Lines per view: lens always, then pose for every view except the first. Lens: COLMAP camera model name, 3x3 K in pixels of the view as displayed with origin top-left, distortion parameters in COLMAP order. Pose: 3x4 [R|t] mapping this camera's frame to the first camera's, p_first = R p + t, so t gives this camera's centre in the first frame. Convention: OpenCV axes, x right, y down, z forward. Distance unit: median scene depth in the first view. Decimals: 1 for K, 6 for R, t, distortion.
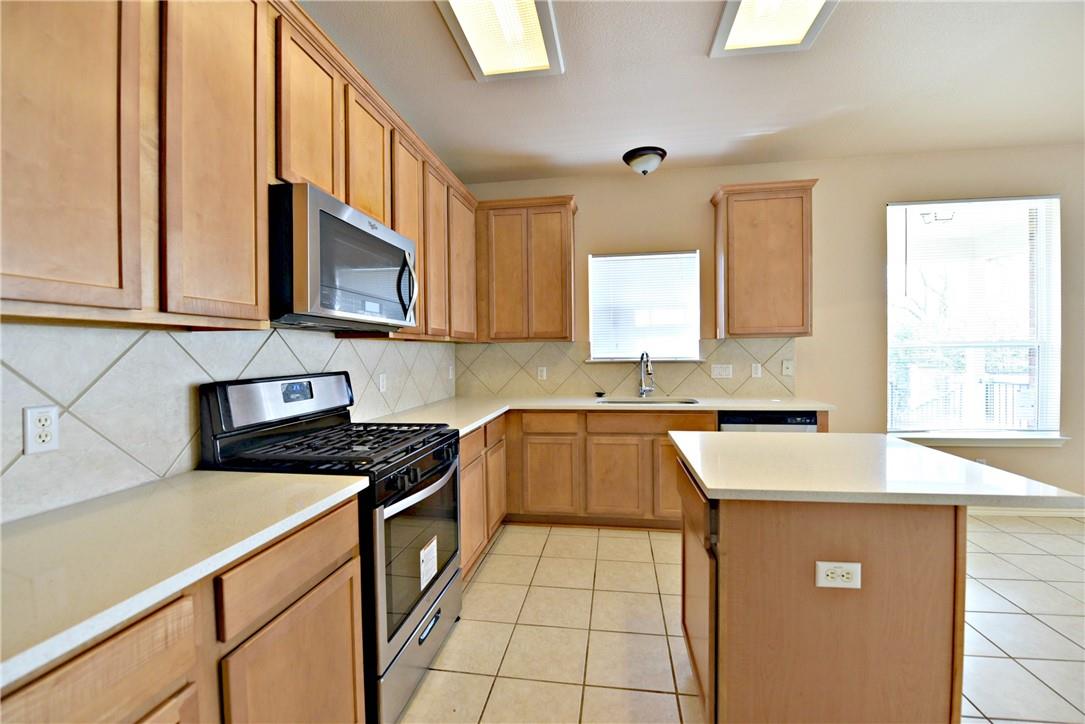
lens RADIAL K [[443.5, 0, 542.7], [0, 443.5, 358.1], [0, 0, 1]] dist [-0.011963, -0.002615]
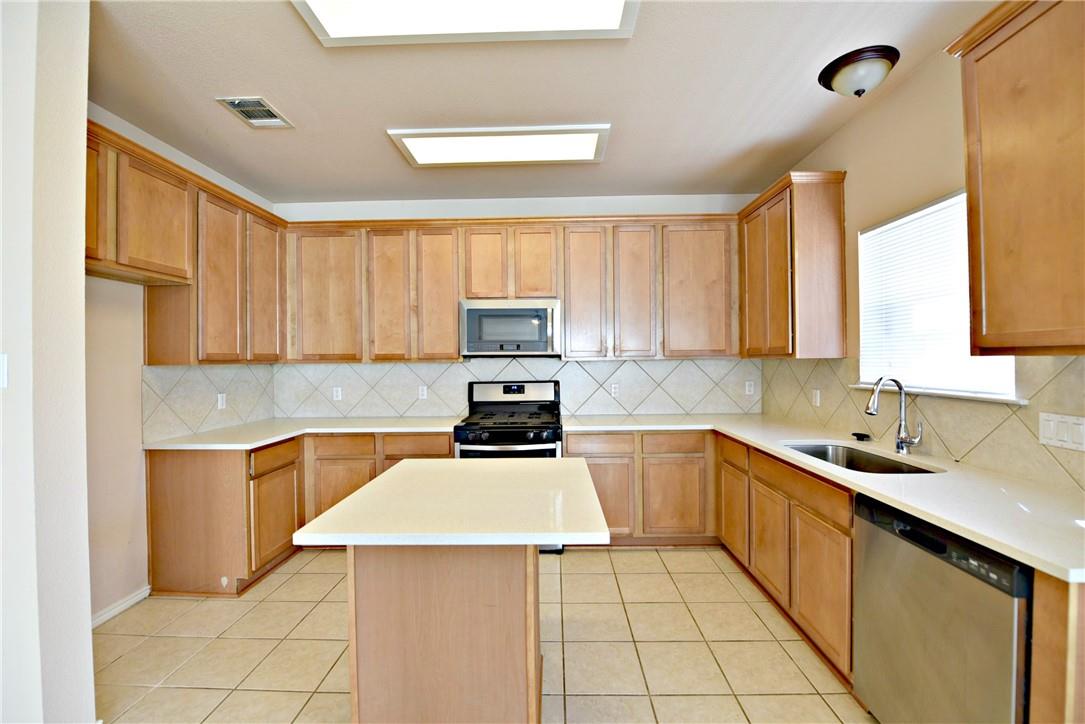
lens RADIAL K [[443.5, 0, 549.0], [0, 443.5, 359.8], [0, 0, 1]] dist [-0.011963, -0.002615]
pose [[0.142110, 0.012060, -0.989777, 0.822113], [-0.004832, 0.999922, 0.011490, -0.046721], [0.989839, 0.003150, 0.142158, 0.494529]]
